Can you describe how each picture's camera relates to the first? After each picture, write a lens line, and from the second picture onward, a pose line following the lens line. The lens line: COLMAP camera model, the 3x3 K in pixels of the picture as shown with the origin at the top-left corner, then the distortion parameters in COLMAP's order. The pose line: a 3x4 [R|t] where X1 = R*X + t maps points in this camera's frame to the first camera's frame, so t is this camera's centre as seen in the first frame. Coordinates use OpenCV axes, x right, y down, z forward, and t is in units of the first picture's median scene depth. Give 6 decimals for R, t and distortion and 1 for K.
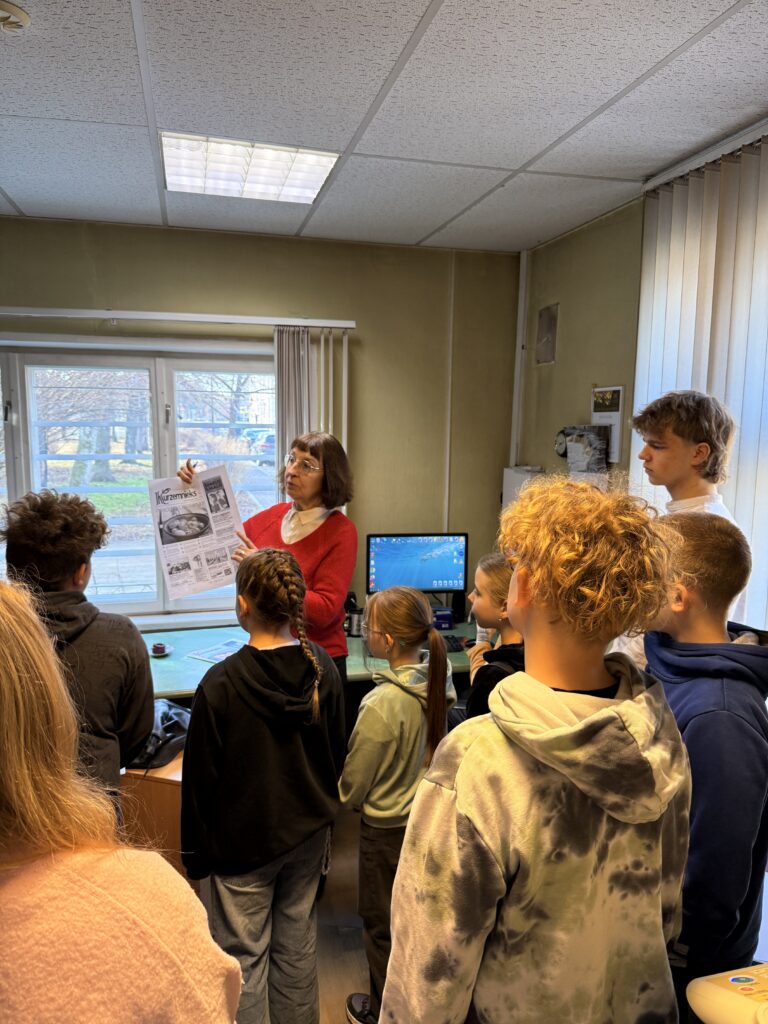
lens RADIAL K [[720.3, 0, 385.5], [0, 720.3, 511.6], [0, 0, 1]] dist [0.005854, 0.000987]
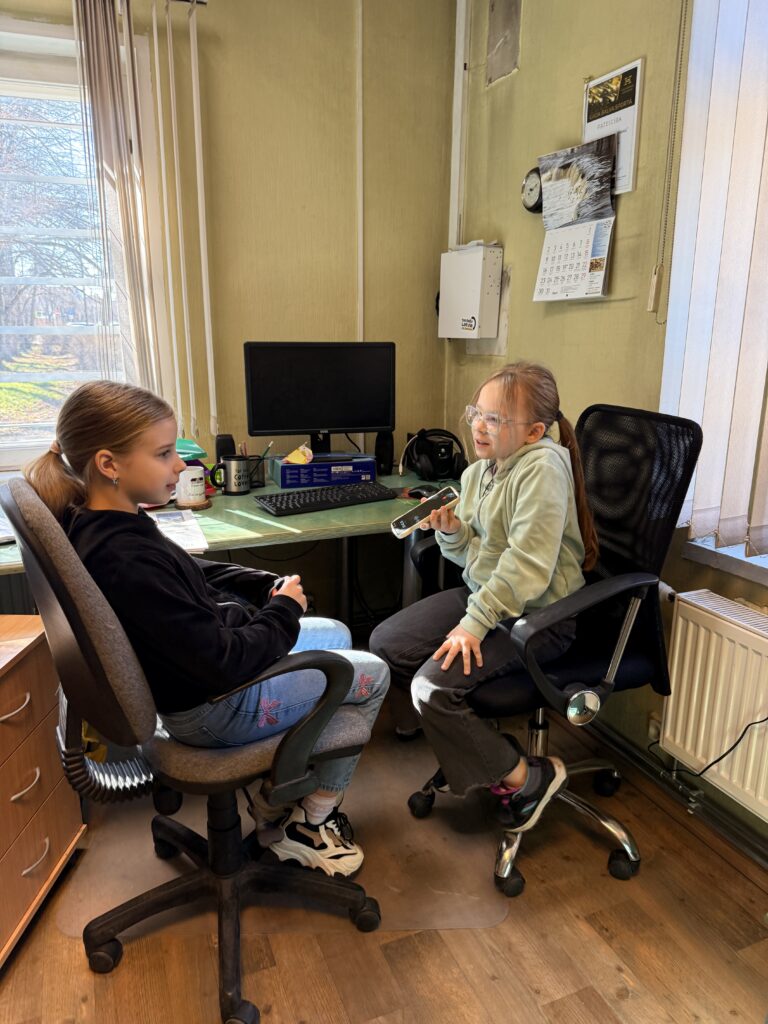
lens RADIAL K [[720.3, 0, 382.5], [0, 720.3, 514.1], [0, 0, 1]] dist [0.005854, 0.000987]
pose [[0.990635, -0.046993, 0.128194, 0.007787], [0.032124, 0.992767, 0.115678, 0.125453], [-0.132703, -0.110477, 0.984980, 0.339750]]
